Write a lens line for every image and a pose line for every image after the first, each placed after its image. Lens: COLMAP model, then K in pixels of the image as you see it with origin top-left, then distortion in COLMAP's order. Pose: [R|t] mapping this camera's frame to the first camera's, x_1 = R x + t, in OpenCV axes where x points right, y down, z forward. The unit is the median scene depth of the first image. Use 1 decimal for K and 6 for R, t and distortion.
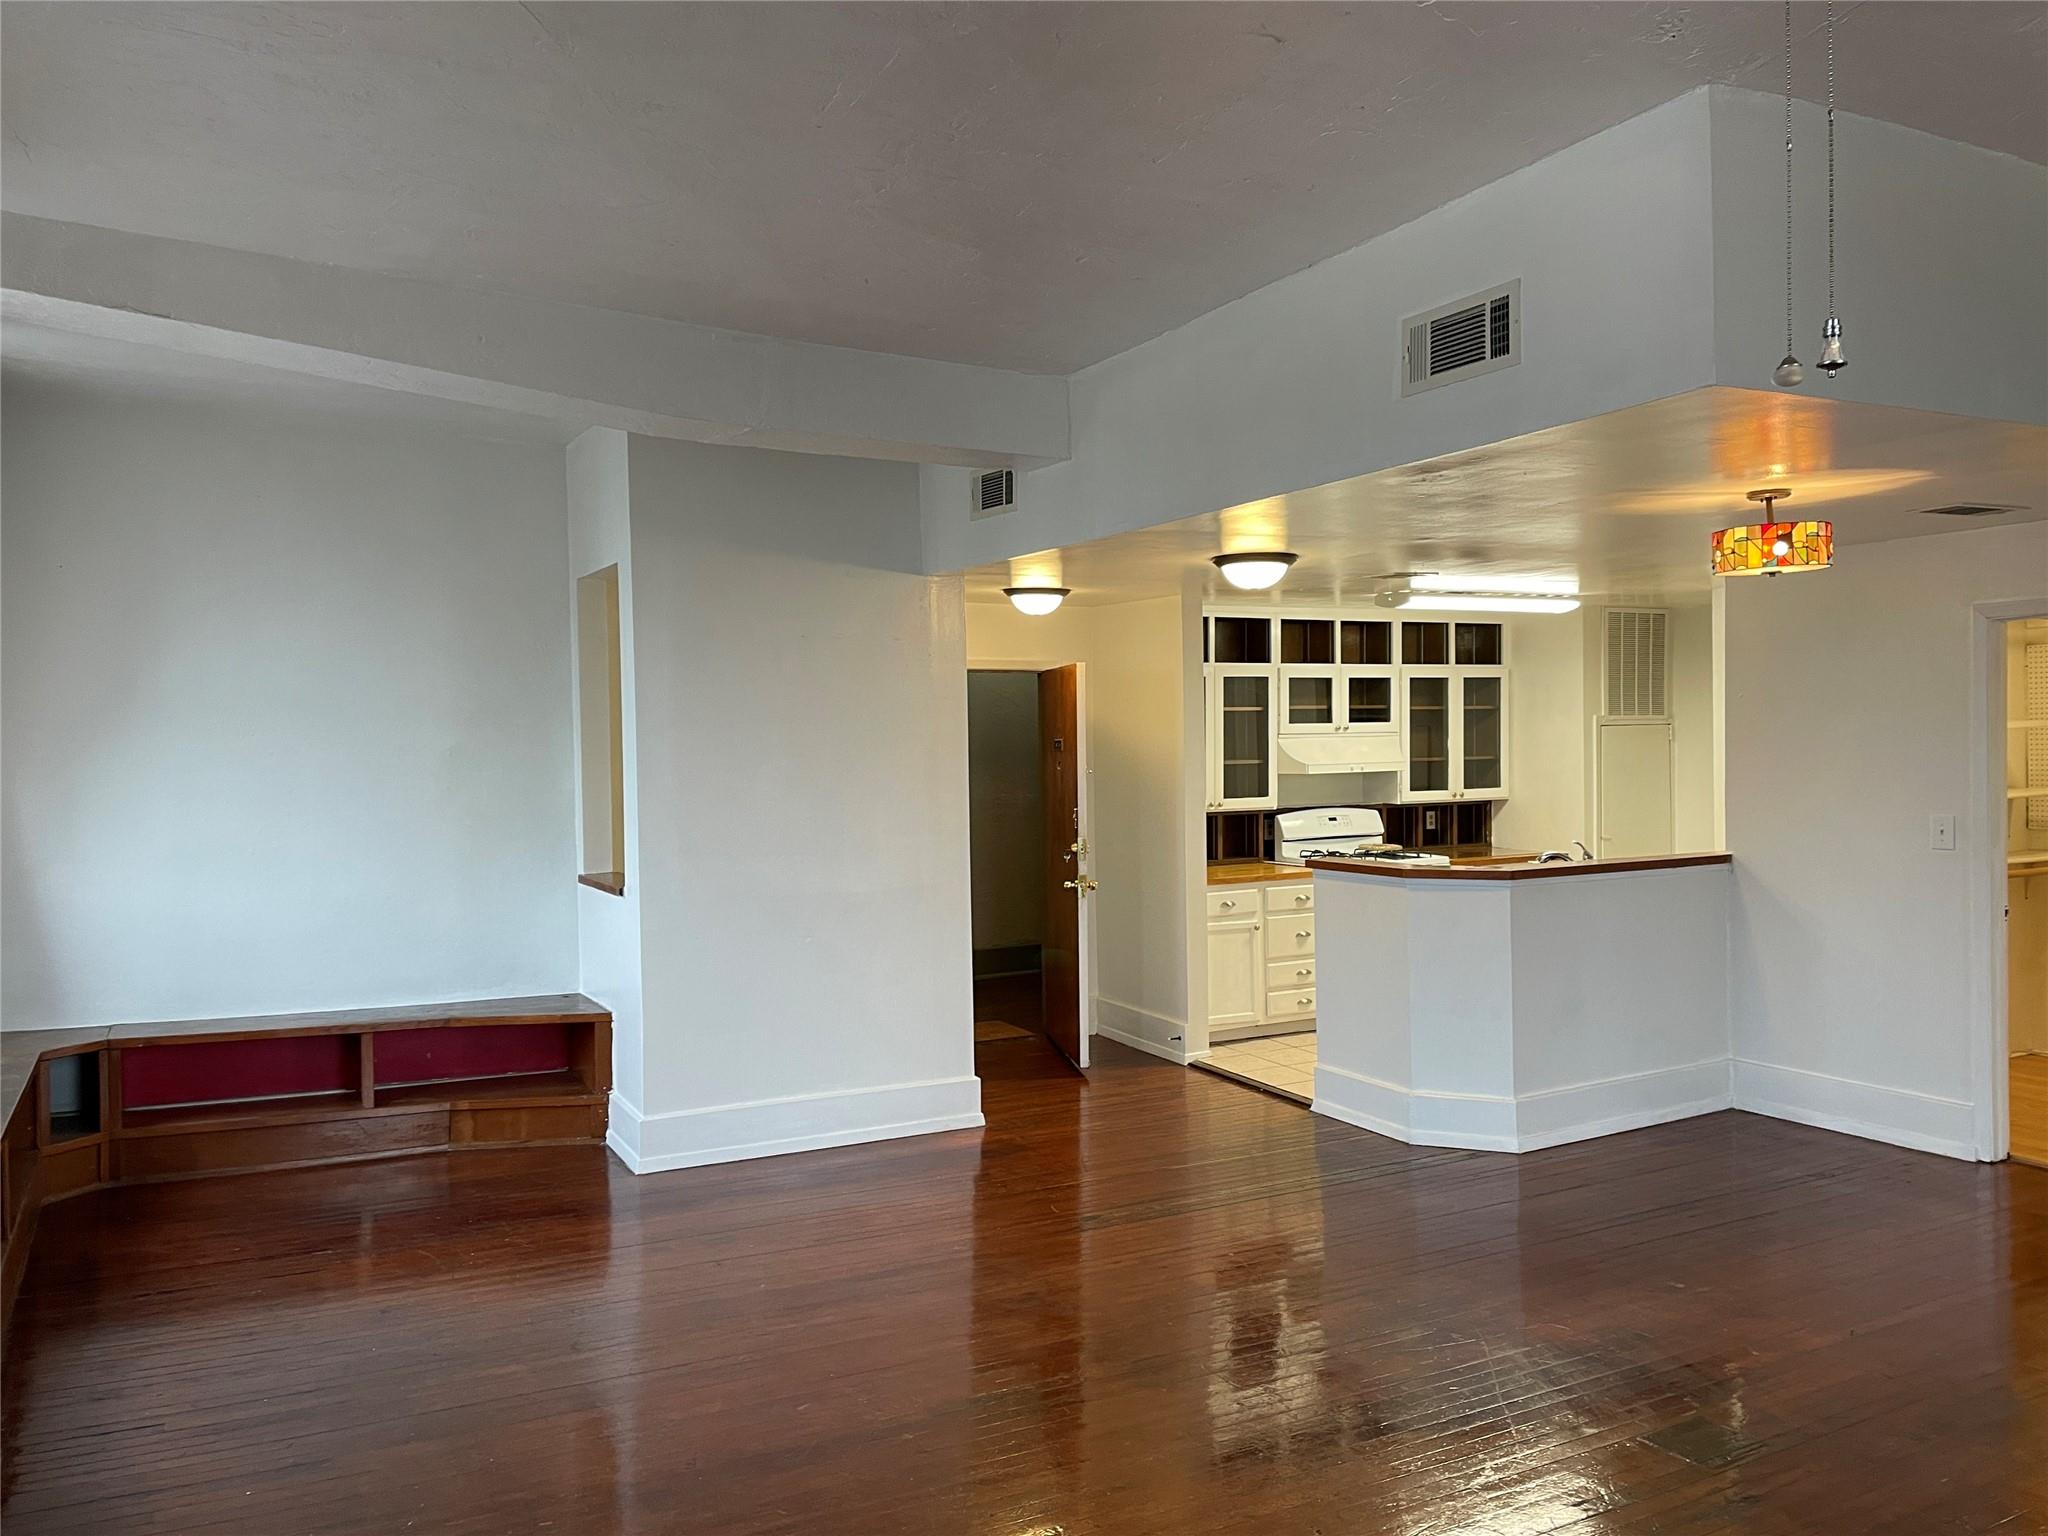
lens RADIAL K [[1548.2, 0, 1018.6], [0, 1548.2, 760.3], [0, 0, 1]] dist [0.048603, -0.000444]
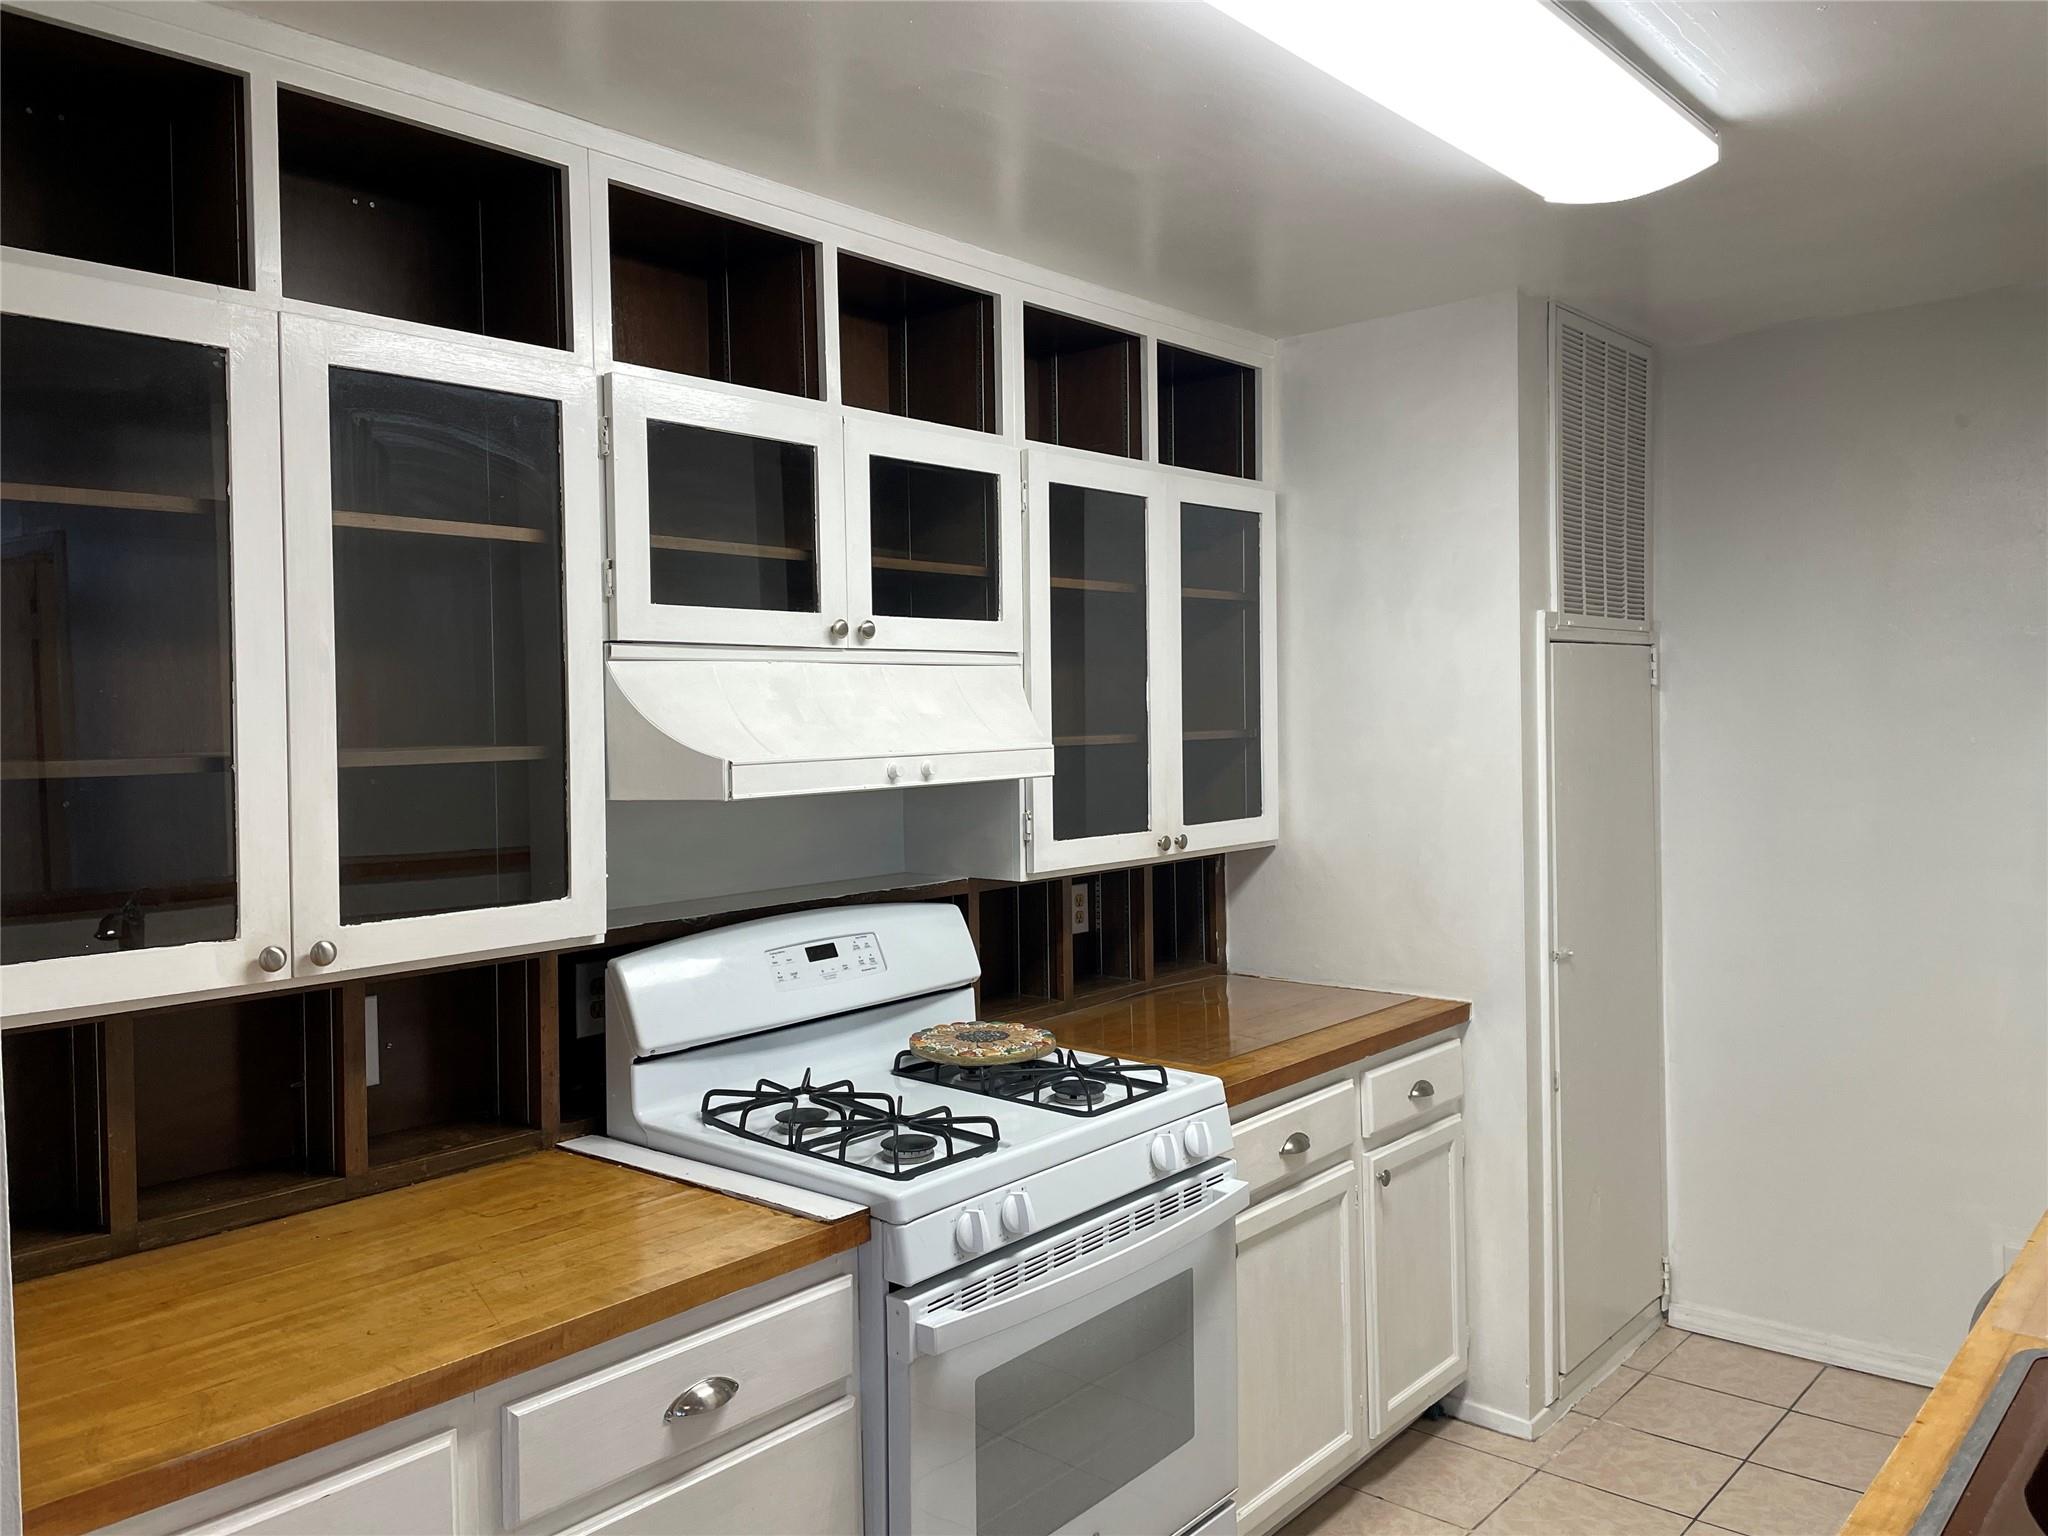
lens RADIAL K [[1548.2, 0, 1022.3], [0, 1548.2, 759.9], [0, 0, 1]] dist [0.048603, -0.000444]
pose [[0.936454, -0.014611, 0.350487, 0.135693], [0.012419, 0.999887, 0.008499, 0.000488], [-0.350572, -0.003606, 0.936529, 0.709561]]
